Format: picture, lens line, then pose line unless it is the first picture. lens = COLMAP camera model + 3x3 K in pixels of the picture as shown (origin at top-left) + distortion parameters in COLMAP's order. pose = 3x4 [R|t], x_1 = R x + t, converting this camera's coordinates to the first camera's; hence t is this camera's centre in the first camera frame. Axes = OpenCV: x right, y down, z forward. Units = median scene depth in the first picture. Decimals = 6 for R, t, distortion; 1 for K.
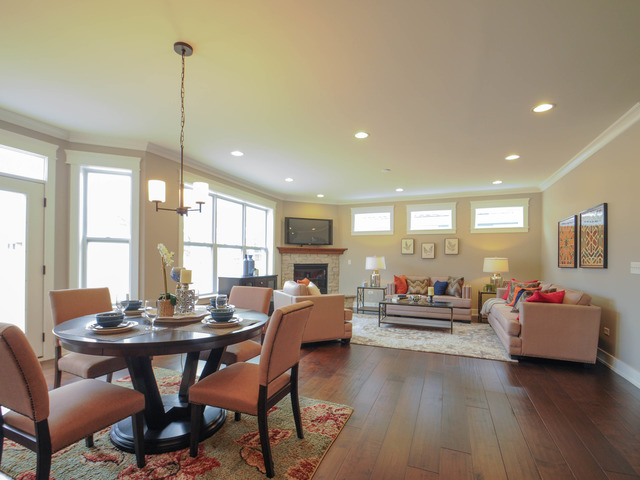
lens RADIAL K [[289.9, 0, 320.0], [0, 289.9, 240.0], [0, 0, 1]] dist [0.000843, 0.000070]
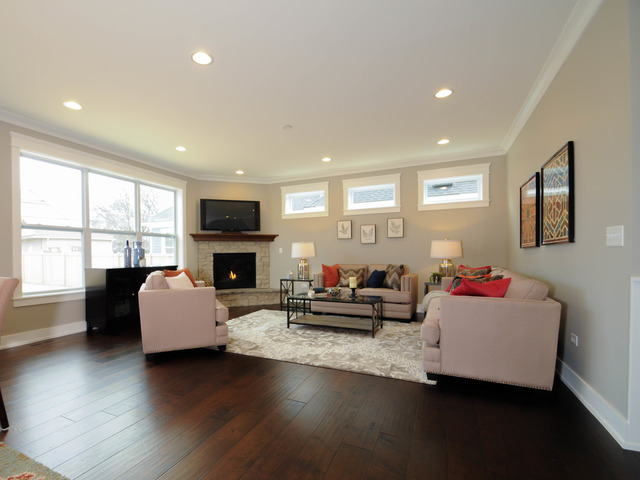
lens RADIAL K [[278.4, 0, 310.3], [0, 278.4, 240.2], [0, 0, 1]] dist [0.000055, 0.000058]
pose [[0.998127, -0.020755, -0.057545, 0.277582], [0.021265, 0.999740, 0.008264, 0.048164], [0.057358, -0.009472, 0.998309, 0.217916]]
